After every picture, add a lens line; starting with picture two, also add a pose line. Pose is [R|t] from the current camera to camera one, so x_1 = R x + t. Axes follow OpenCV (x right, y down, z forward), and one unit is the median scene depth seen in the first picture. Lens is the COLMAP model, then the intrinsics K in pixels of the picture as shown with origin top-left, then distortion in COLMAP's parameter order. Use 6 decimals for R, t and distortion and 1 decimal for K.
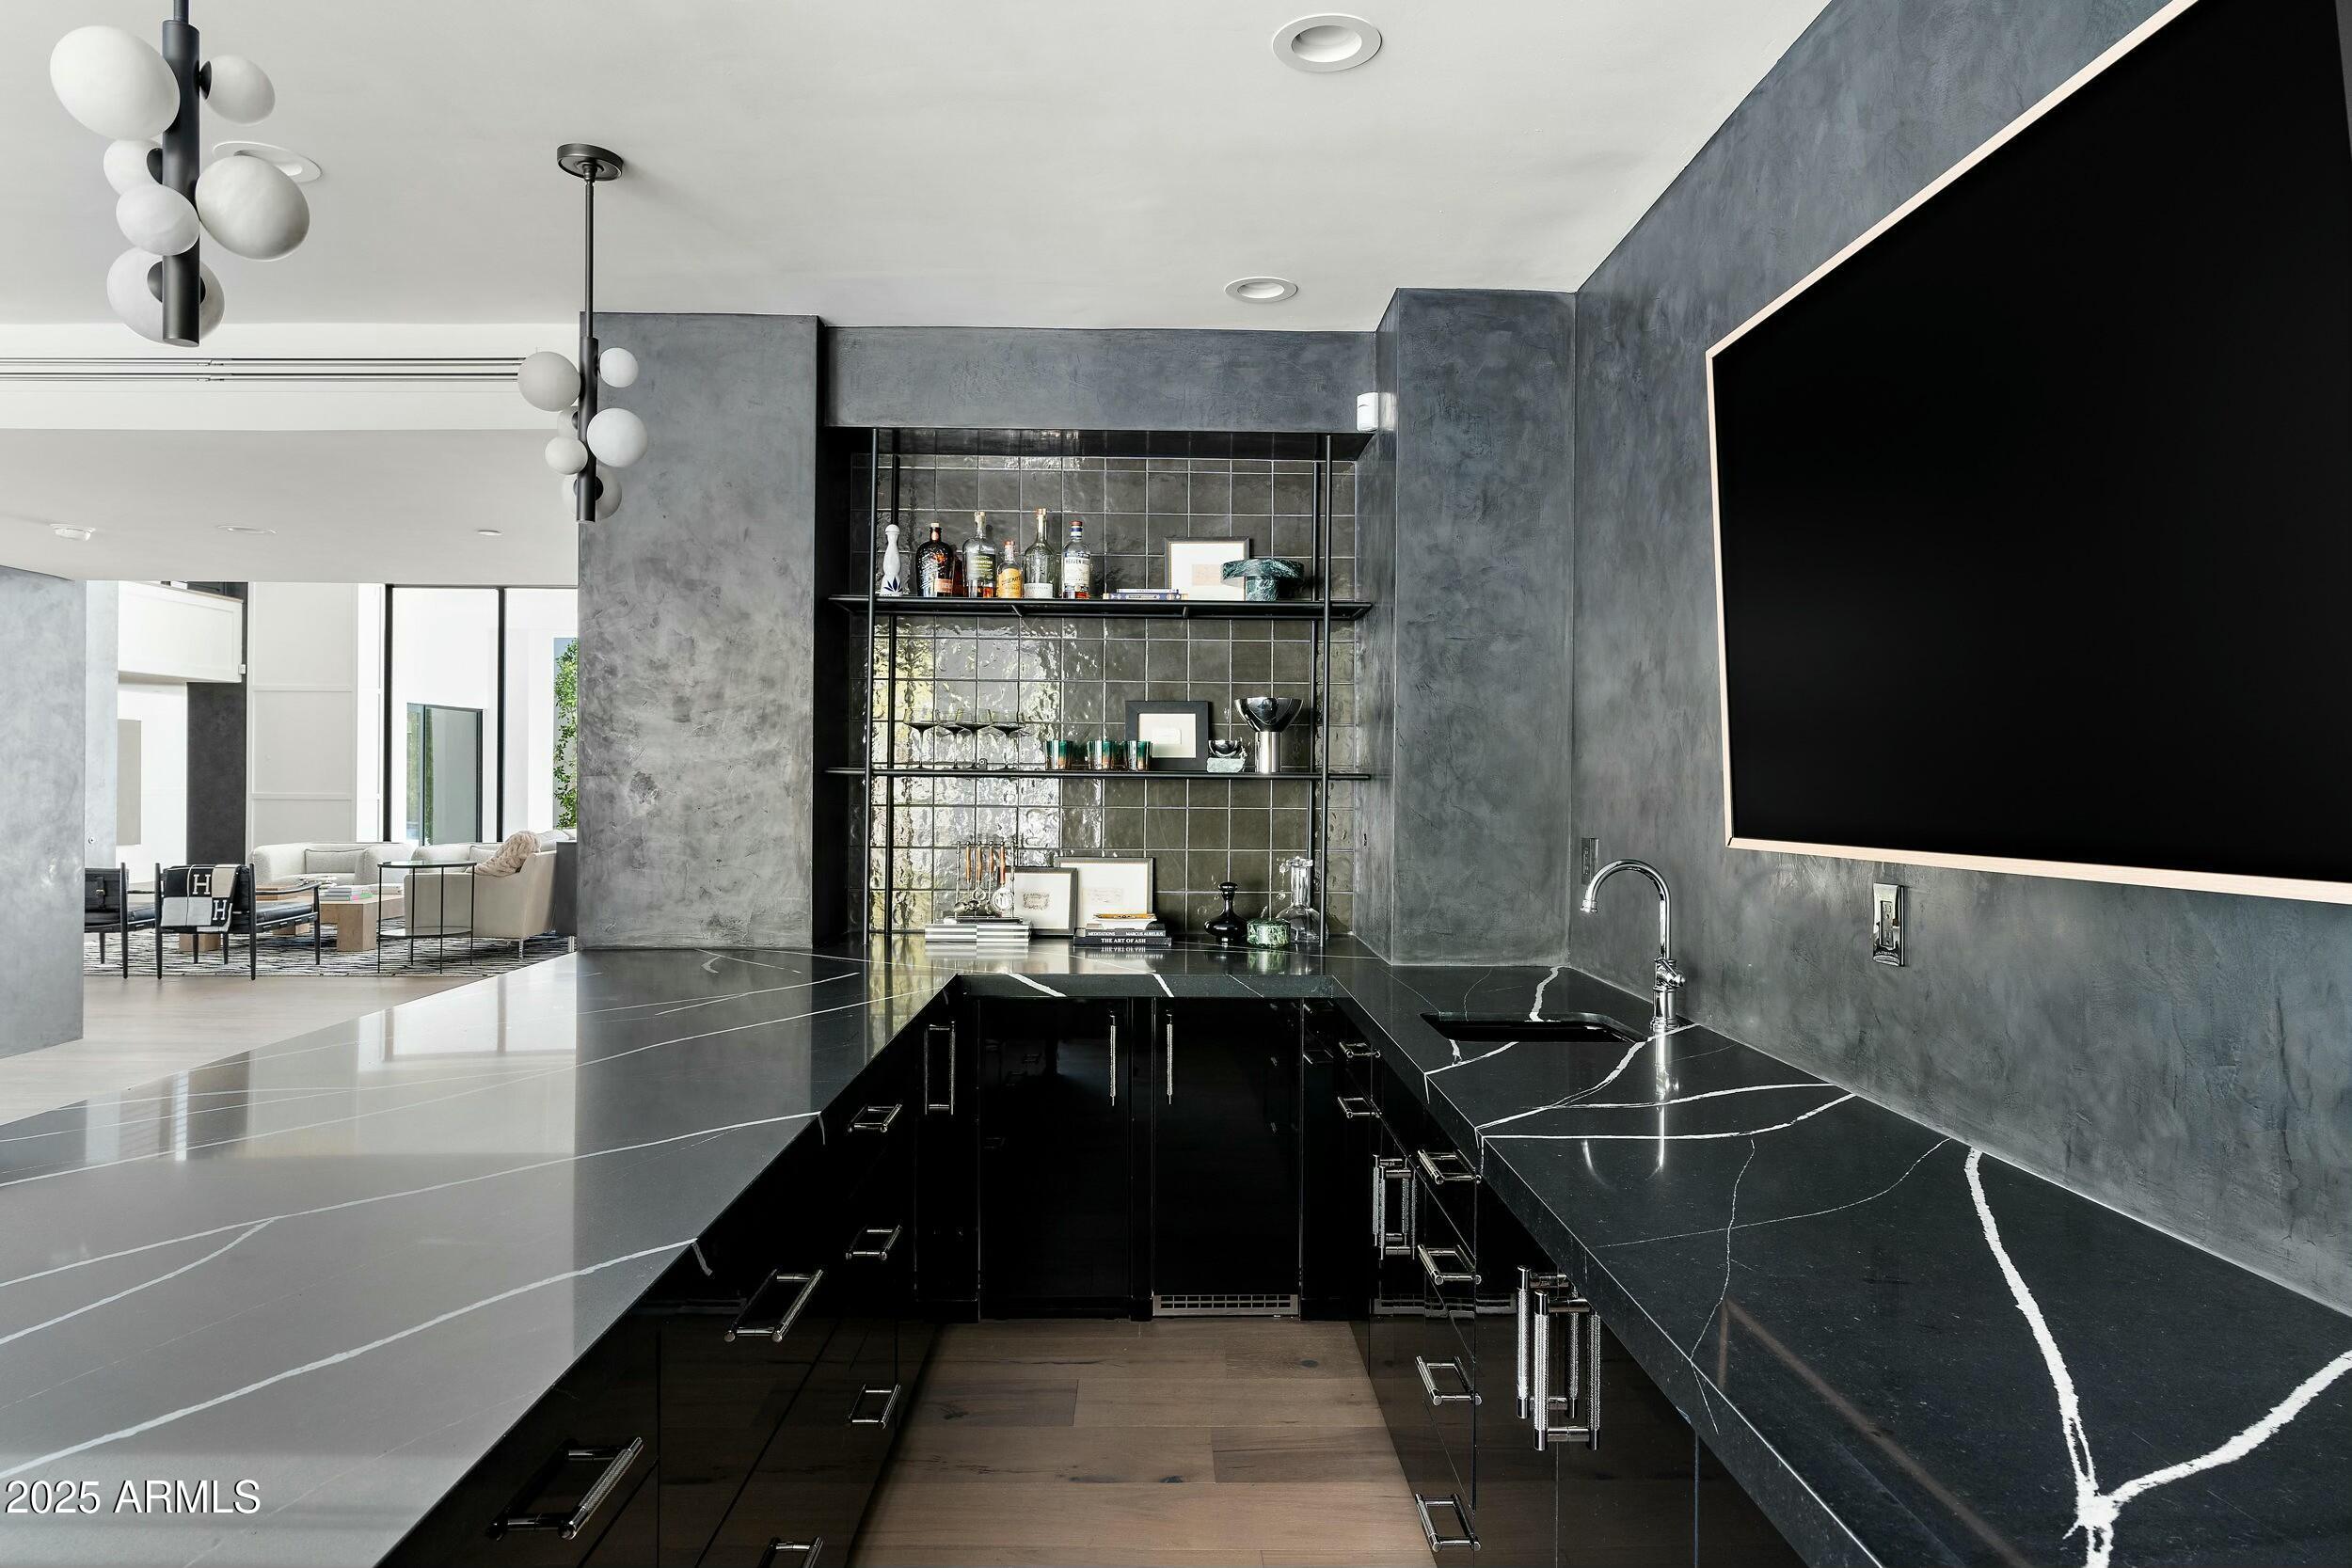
lens RADIAL K [[1376.0, 0, 1176.0], [0, 1376.0, 784.0], [0, 0, 1]] dist [-0.006033, -0.000595]
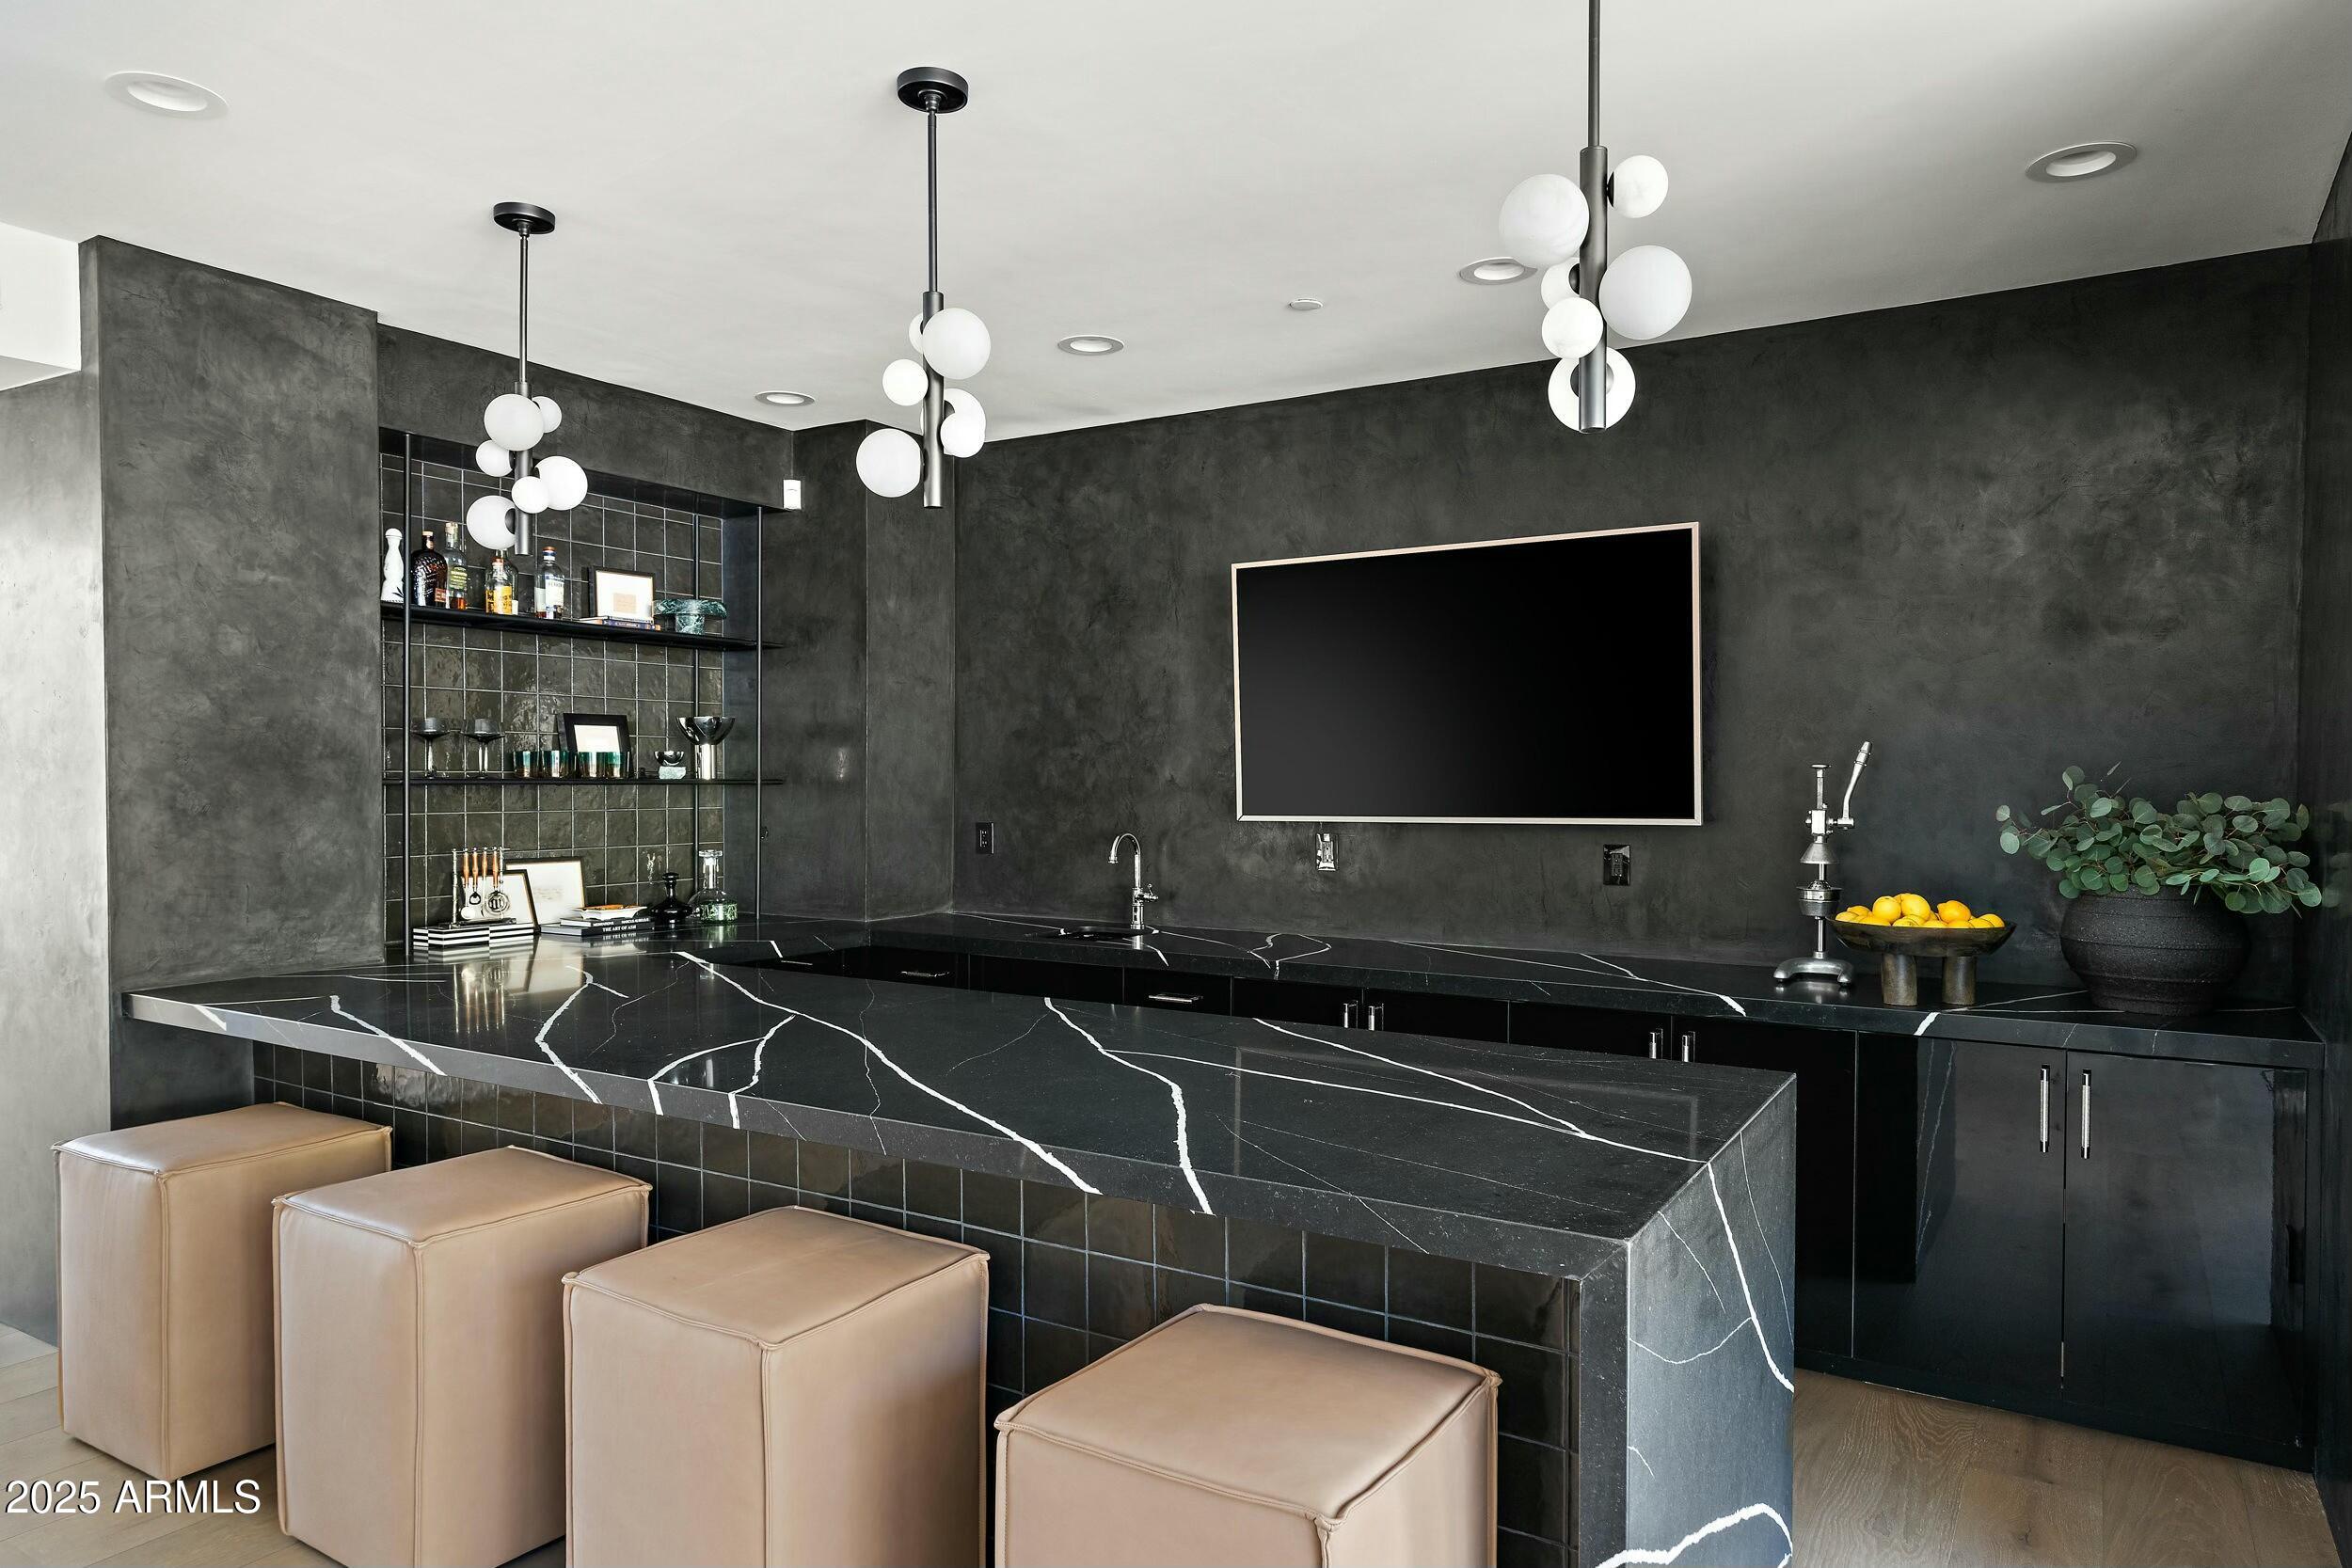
lens RADIAL K [[1509.2, 0, 1176.0], [0, 1509.2, 784.0], [0, 0, 1]] dist [0.000105, -0.000076]
pose [[0.554165, -0.008876, 0.832360, -0.803588], [0.001881, 0.999954, 0.009411, -0.015072], [-0.832405, -0.003649, 0.554156, -0.066847]]
